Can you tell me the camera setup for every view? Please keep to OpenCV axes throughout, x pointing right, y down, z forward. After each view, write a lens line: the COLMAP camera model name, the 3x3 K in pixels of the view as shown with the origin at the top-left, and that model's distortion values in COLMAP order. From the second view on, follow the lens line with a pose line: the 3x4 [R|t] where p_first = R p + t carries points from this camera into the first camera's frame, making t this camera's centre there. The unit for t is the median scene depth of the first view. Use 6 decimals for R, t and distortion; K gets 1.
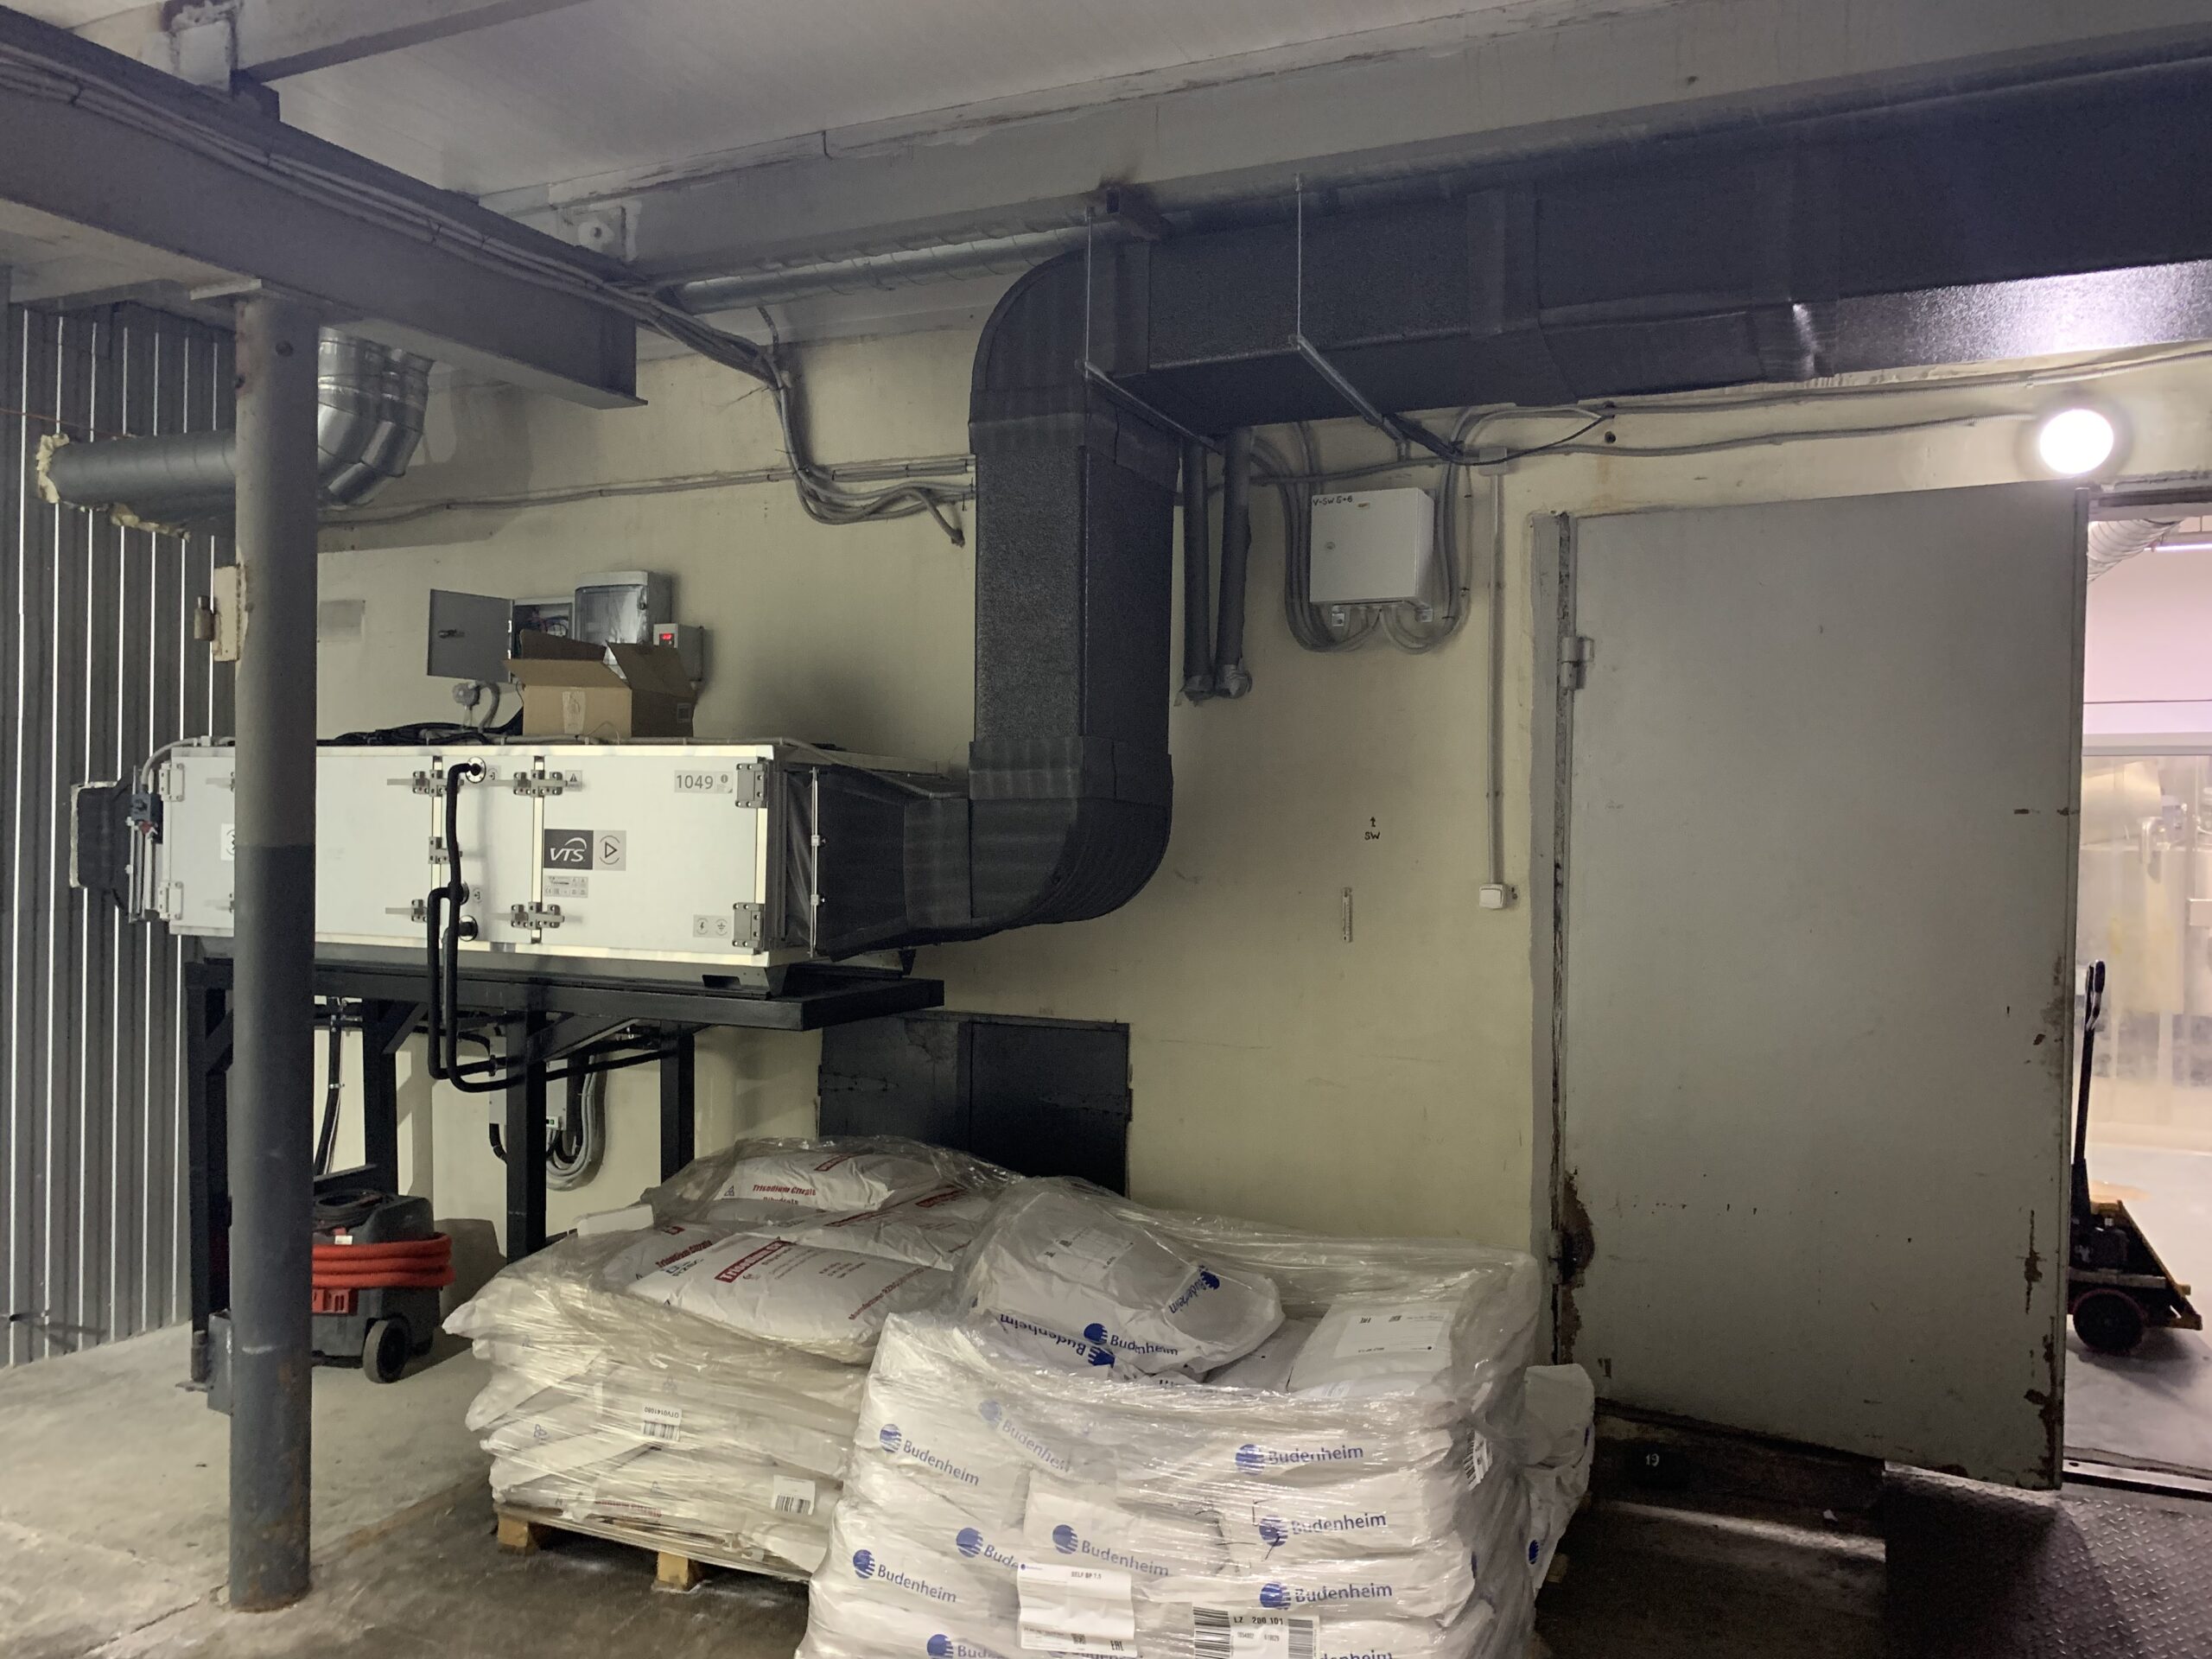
lens RADIAL K [[1731.7, 0, 1106.0], [0, 1731.7, 829.5], [0, 0, 1]] dist [0.001104, -0.004022]
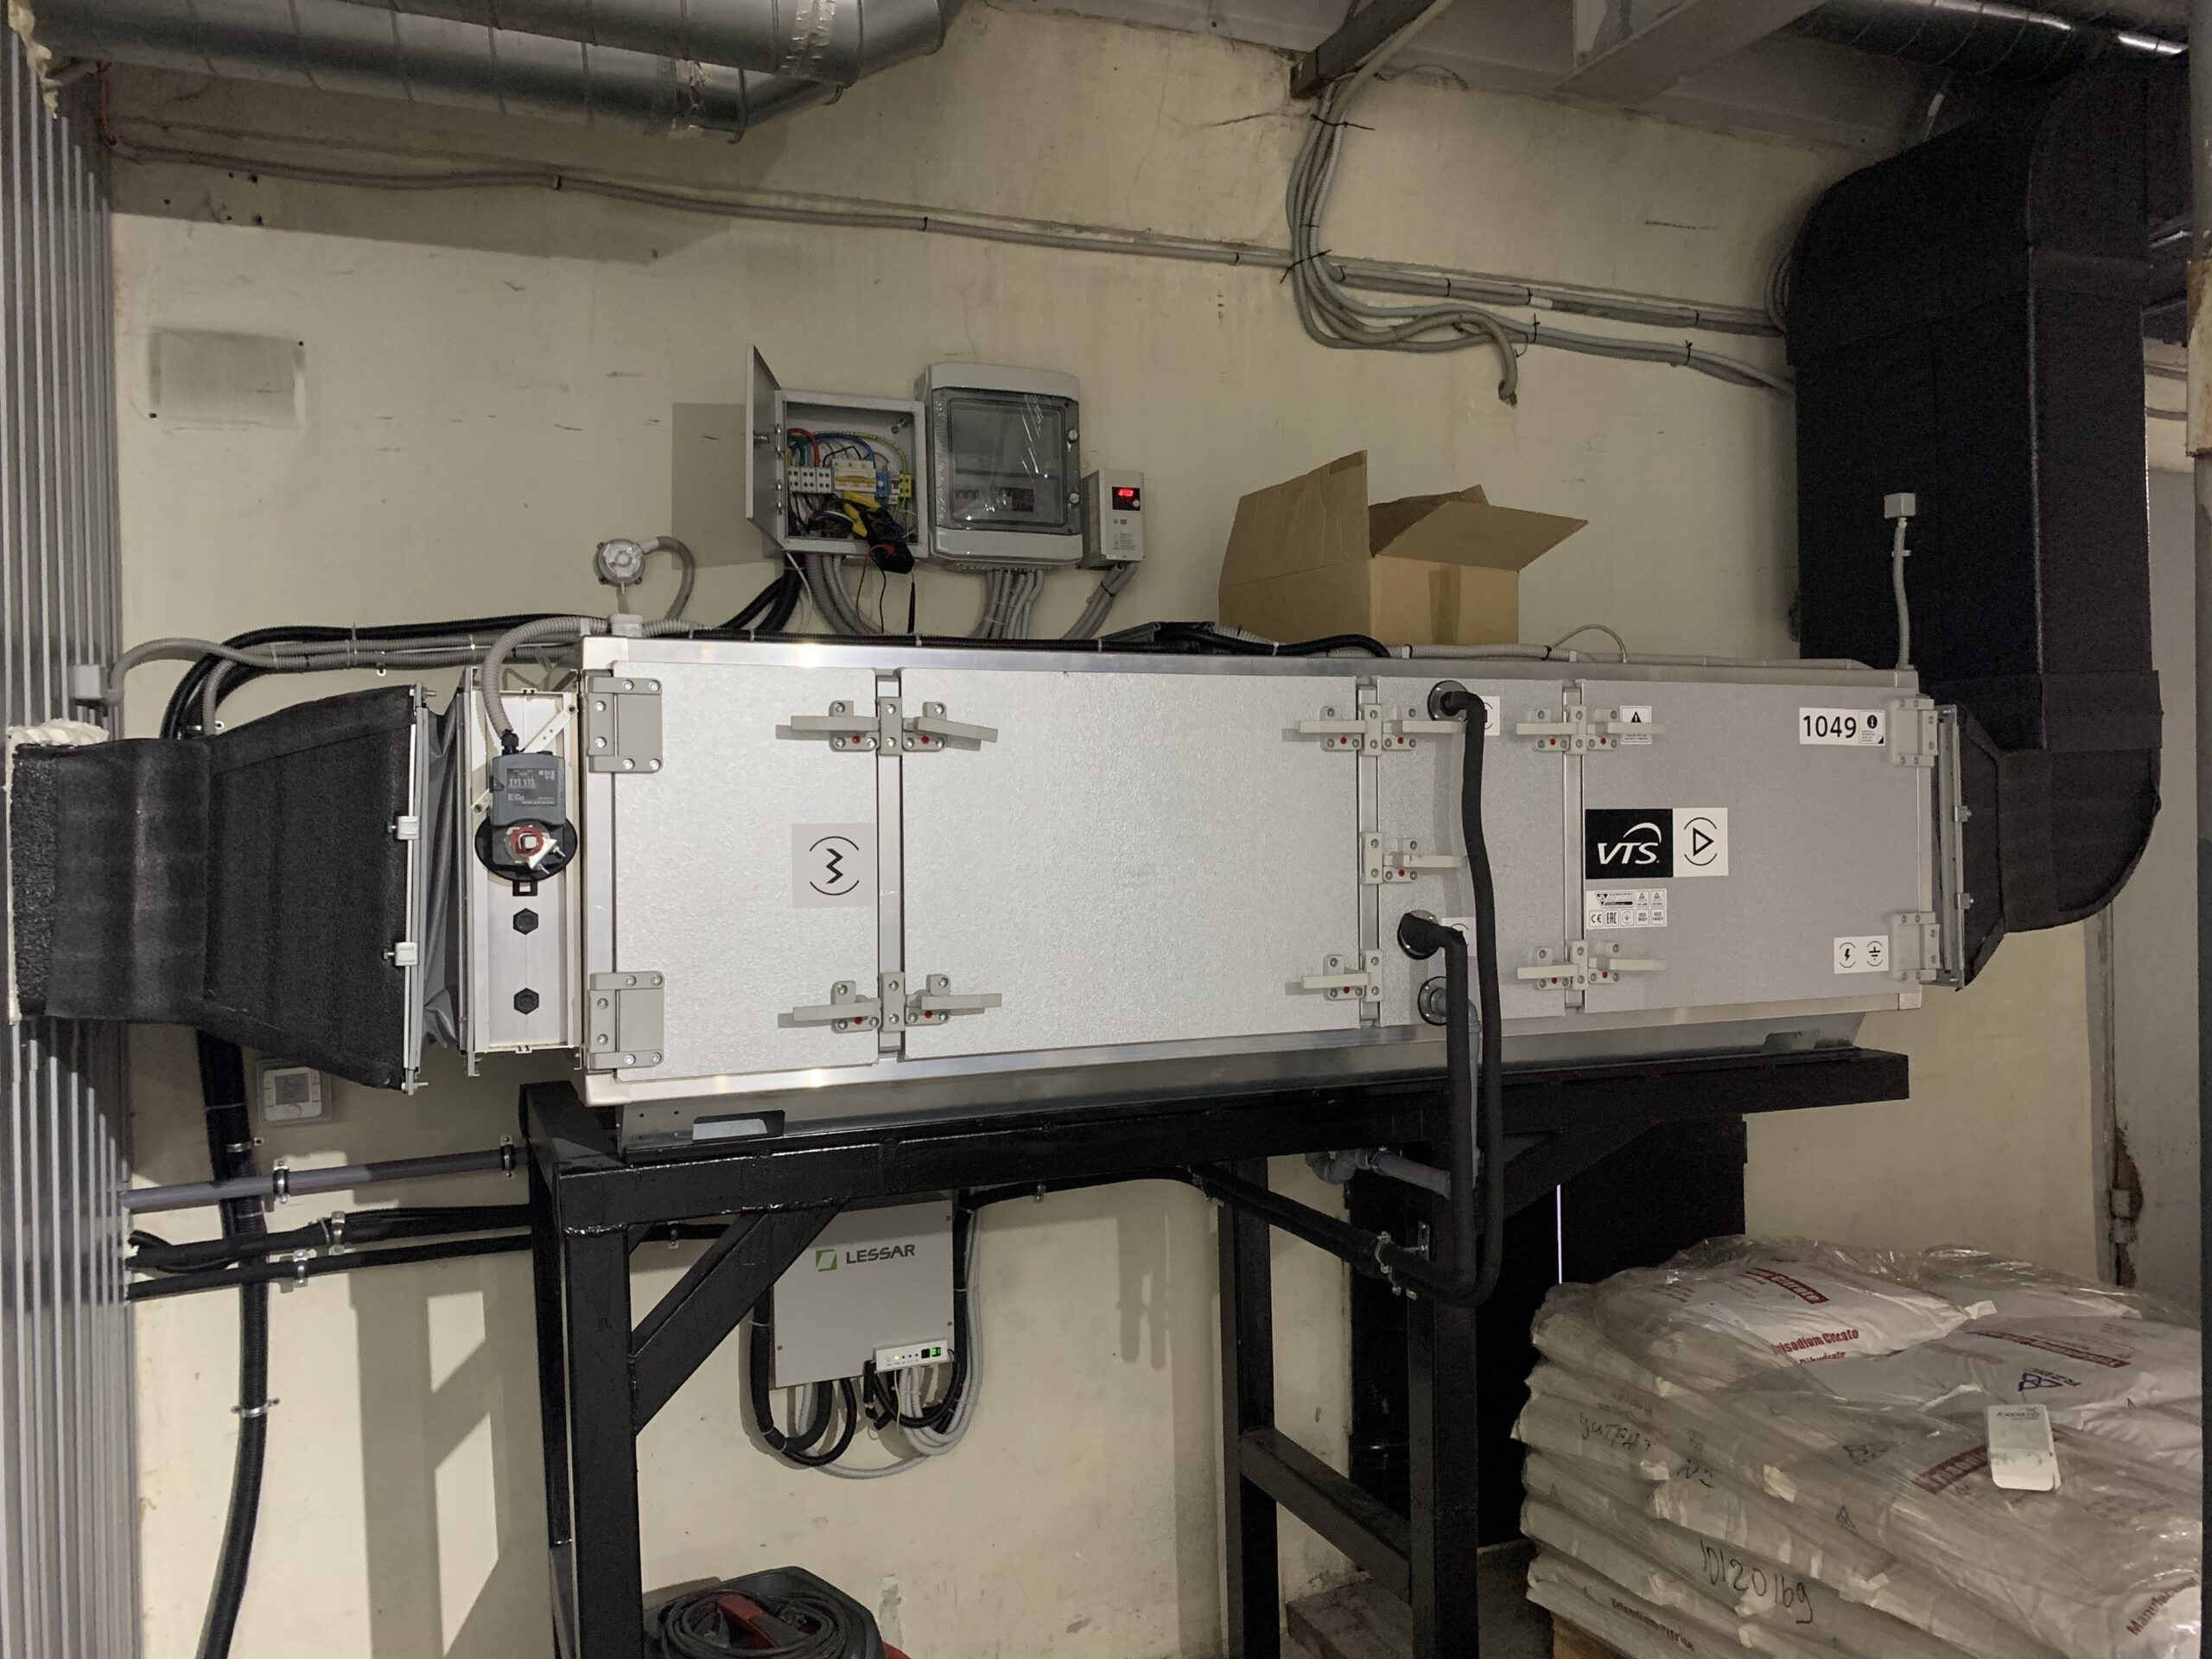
lens RADIAL K [[1731.7, 0, 1106.0], [0, 1731.7, 829.5], [0, 0, 1]] dist [0.001104, -0.004022]
pose [[0.694966, -0.033477, 0.718263, -0.690907], [0.025724, 0.999434, 0.021692, -0.008413], [-0.718583, 0.003401, 0.695433, 0.592998]]
